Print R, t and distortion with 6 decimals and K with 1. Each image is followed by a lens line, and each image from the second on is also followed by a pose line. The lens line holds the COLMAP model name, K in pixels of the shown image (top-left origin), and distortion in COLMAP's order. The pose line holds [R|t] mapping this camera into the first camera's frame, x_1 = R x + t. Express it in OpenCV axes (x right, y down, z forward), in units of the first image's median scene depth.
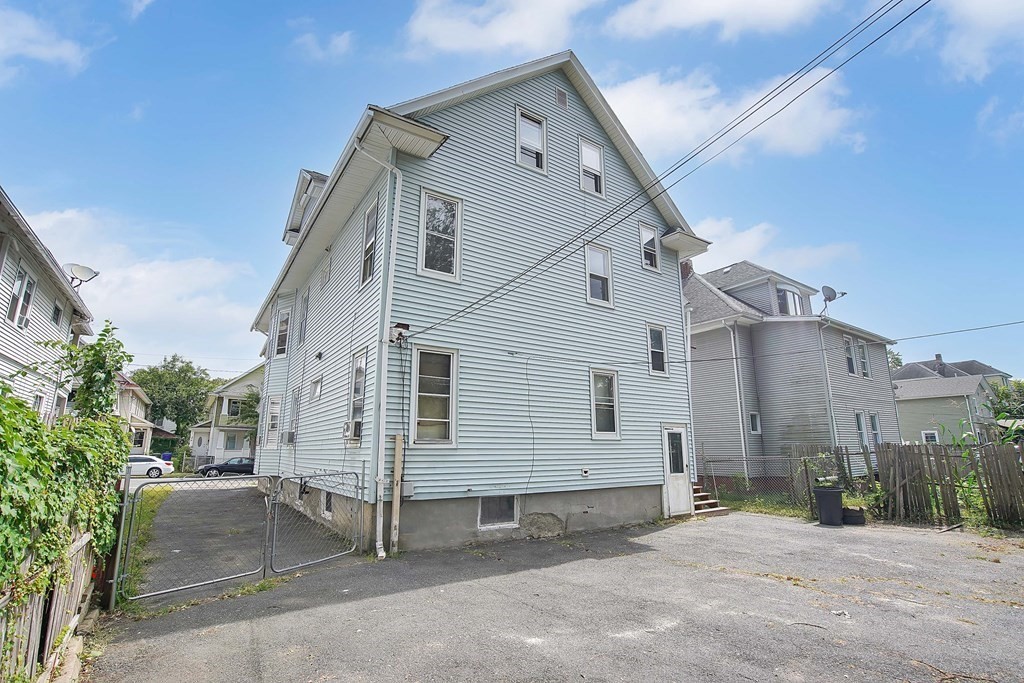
lens RADIAL K [[480.9, 0, 510.0], [0, 480.9, 348.8], [0, 0, 1]] dist [-0.068314, 0.030927]
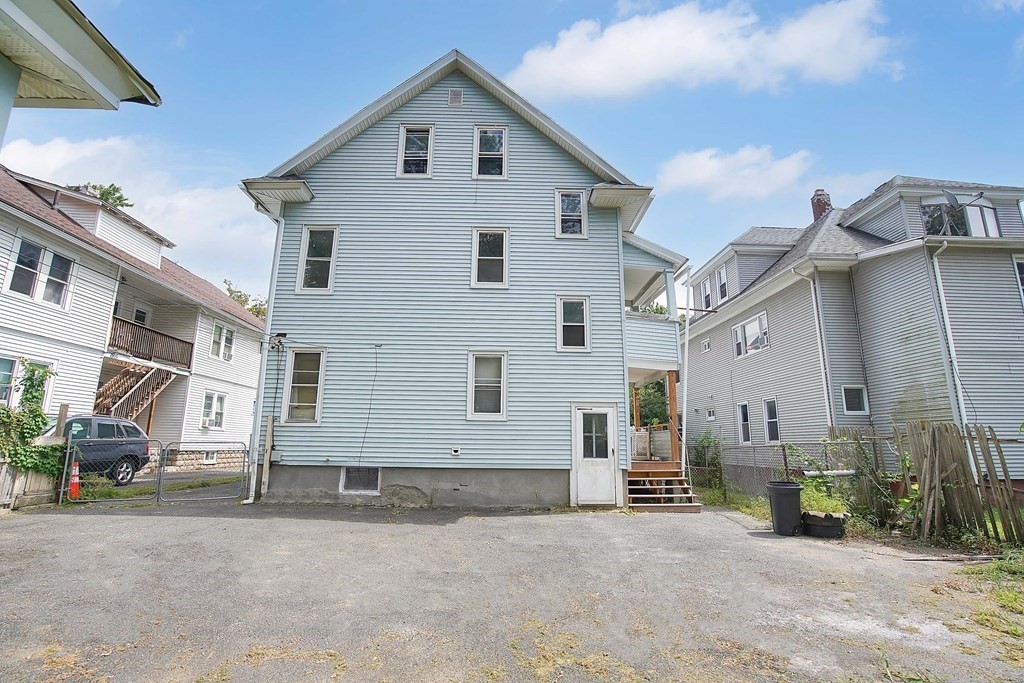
lens RADIAL K [[480.9, 0, 510.0], [0, 480.9, 348.8], [0, 0, 1]] dist [-0.068314, 0.030927]
pose [[0.836696, -0.099983, -0.538464, 0.841972], [0.102610, 0.994402, -0.025201, 0.074125], [0.537970, -0.034166, 0.842272, 0.190411]]
